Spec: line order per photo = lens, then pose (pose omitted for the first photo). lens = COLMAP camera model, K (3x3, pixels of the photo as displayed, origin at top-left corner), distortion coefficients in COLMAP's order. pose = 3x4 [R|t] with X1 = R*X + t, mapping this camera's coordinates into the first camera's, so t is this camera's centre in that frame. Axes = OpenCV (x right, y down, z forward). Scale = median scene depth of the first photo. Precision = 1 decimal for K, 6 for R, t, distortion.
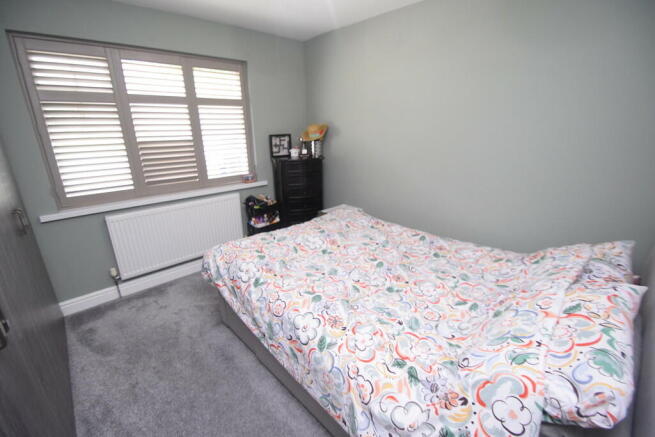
lens RADIAL K [[294.6, 0, 327.5], [0, 294.6, 218.5], [0, 0, 1]] dist [-0.001223, -0.000164]
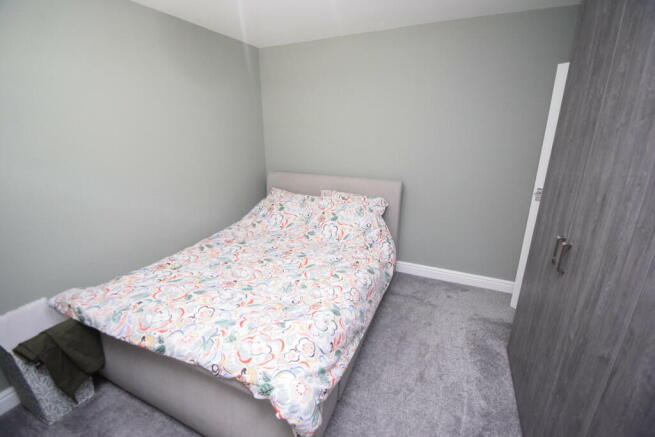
lens RADIAL K [[294.6, 0, 327.5], [0, 294.6, 218.5], [0, 0, 1]] dist [-0.001223, -0.000164]
pose [[-0.352600, -0.290959, 0.889391, -0.759976], [0.299072, 0.865547, 0.401726, -0.326249], [-0.886696, 0.407641, -0.218174, 0.850854]]
